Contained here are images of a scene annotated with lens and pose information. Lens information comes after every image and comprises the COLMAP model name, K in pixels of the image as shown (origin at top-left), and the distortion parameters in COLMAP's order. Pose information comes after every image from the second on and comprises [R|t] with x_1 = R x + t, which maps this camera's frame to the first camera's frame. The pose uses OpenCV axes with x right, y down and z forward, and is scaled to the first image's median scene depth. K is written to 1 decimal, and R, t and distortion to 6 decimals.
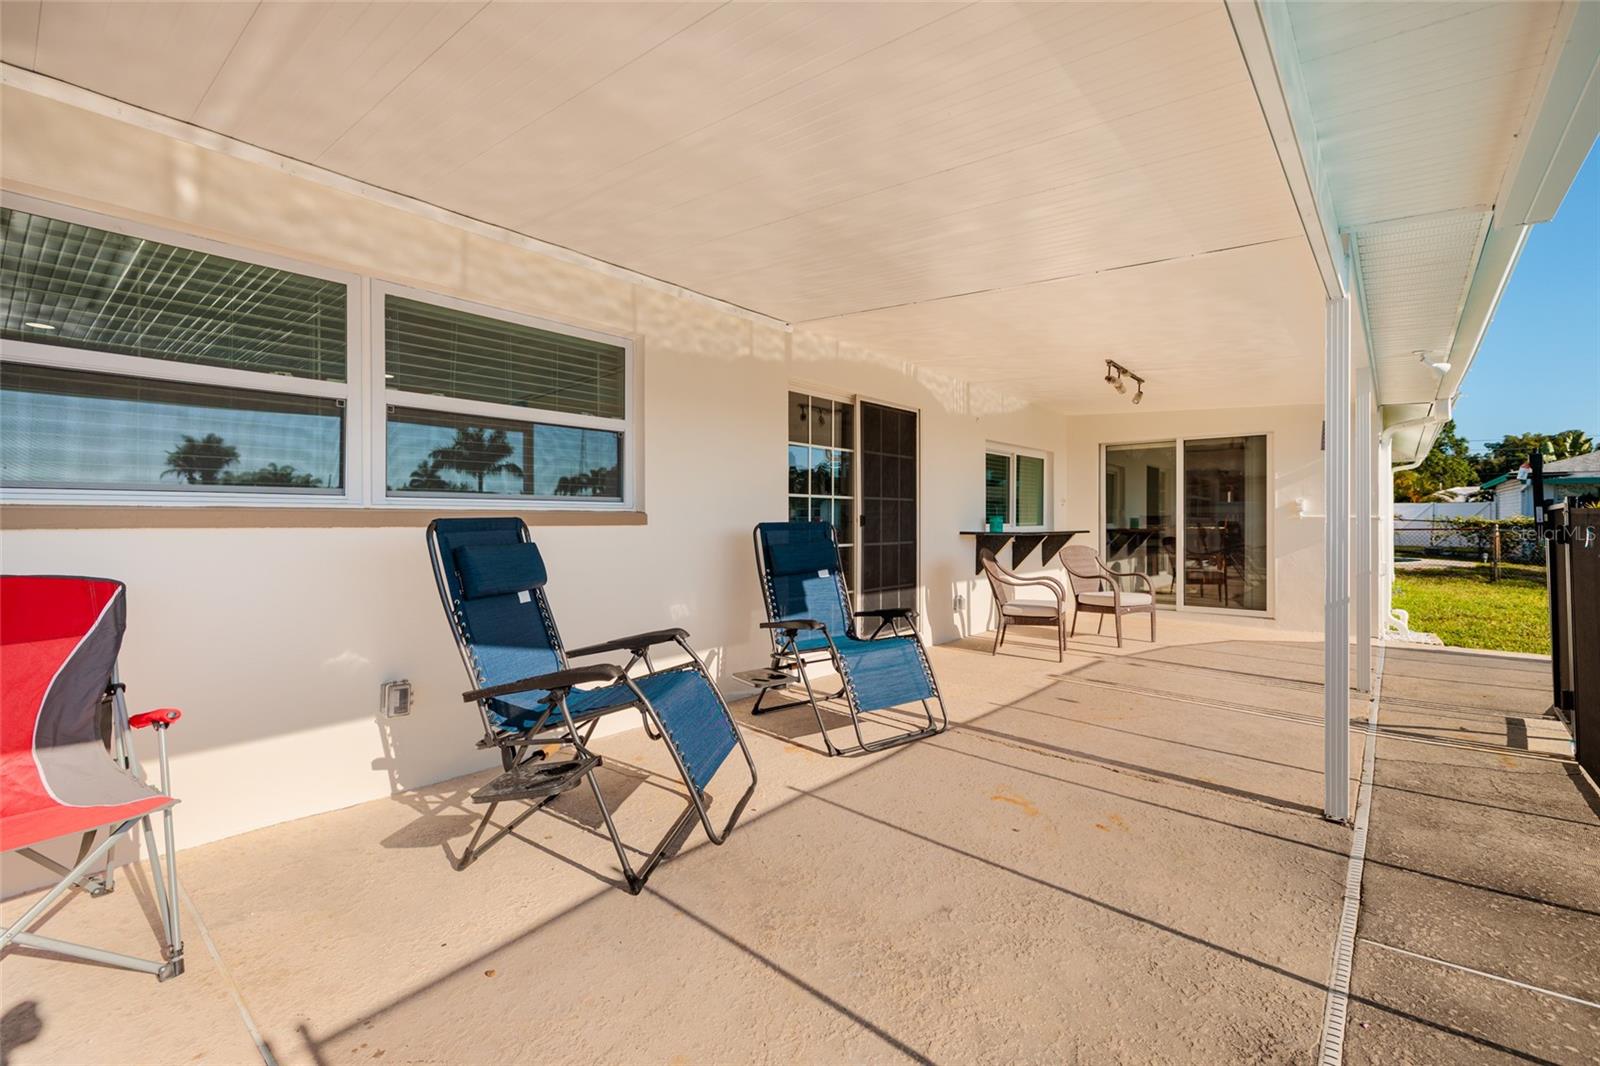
lens RADIAL K [[668.9, 0, 800.0], [0, 668.9, 533.0], [0, 0, 1]] dist [0.001183, 0.000081]
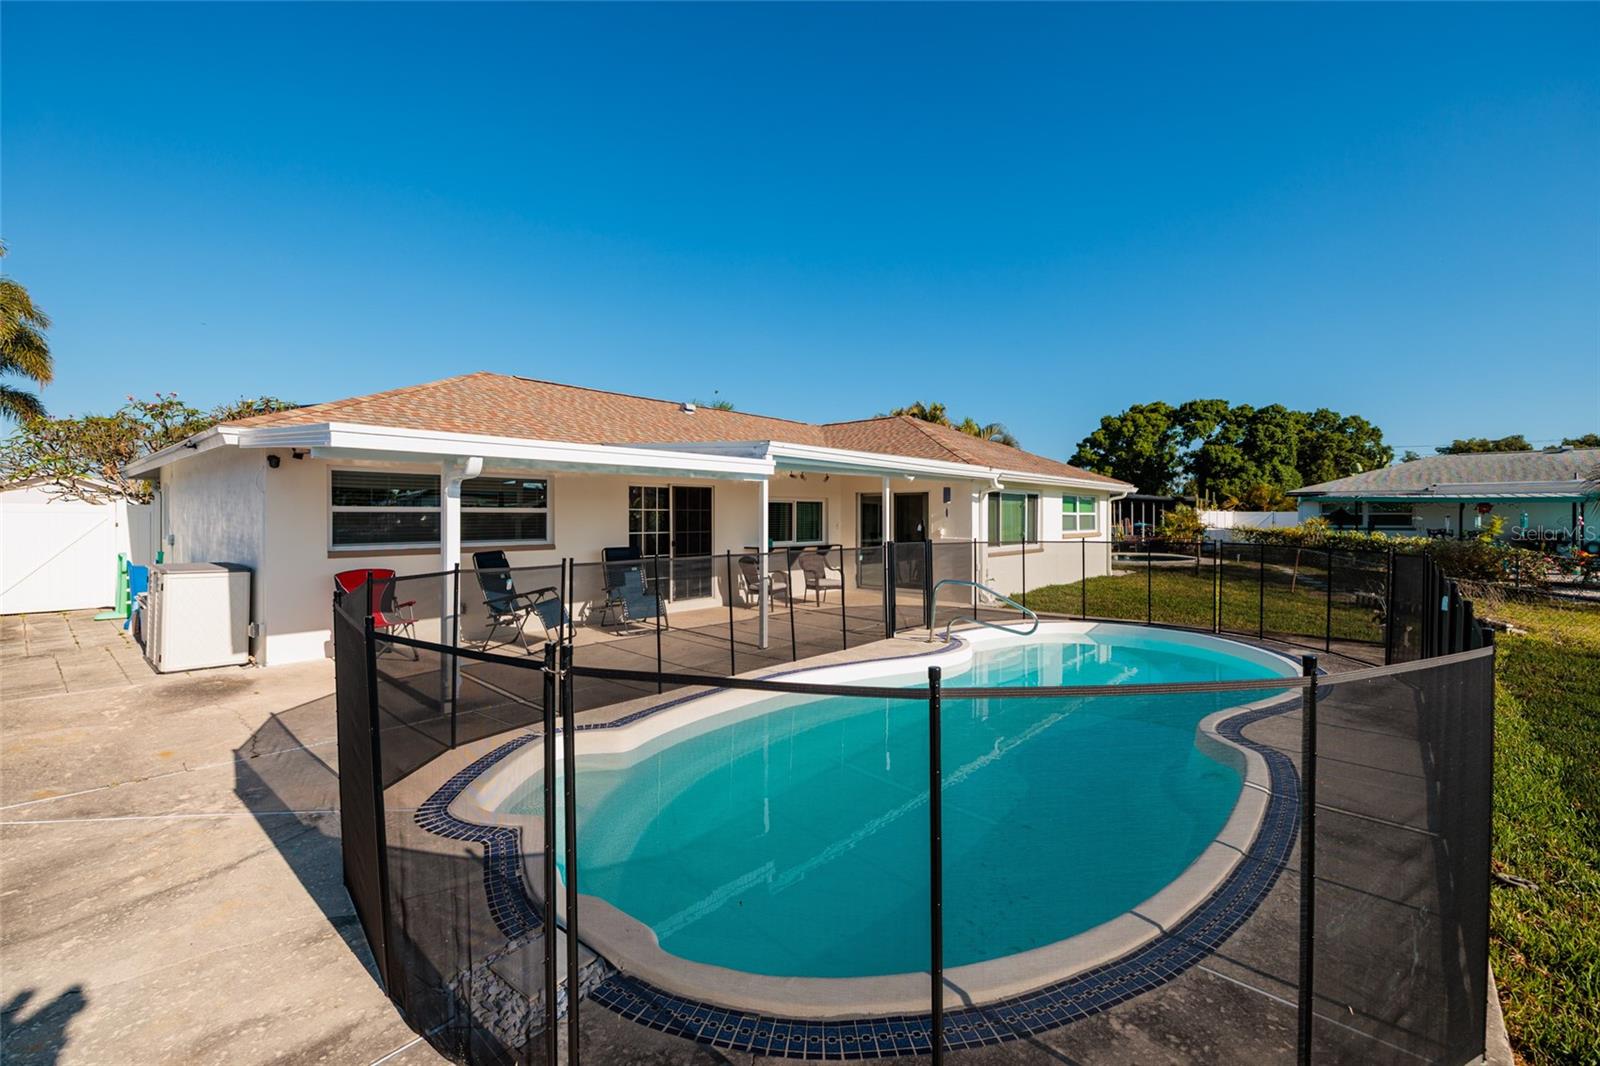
lens RADIAL K [[668.9, 0, 800.0], [0, 668.9, 533.0], [0, 0, 1]] dist [0.001183, 0.000081]
pose [[0.999599, 0.001300, -0.028277, 0.558355], [-0.001081, 0.999969, 0.007737, -0.069451], [0.028286, -0.007704, 0.999570, -1.095895]]
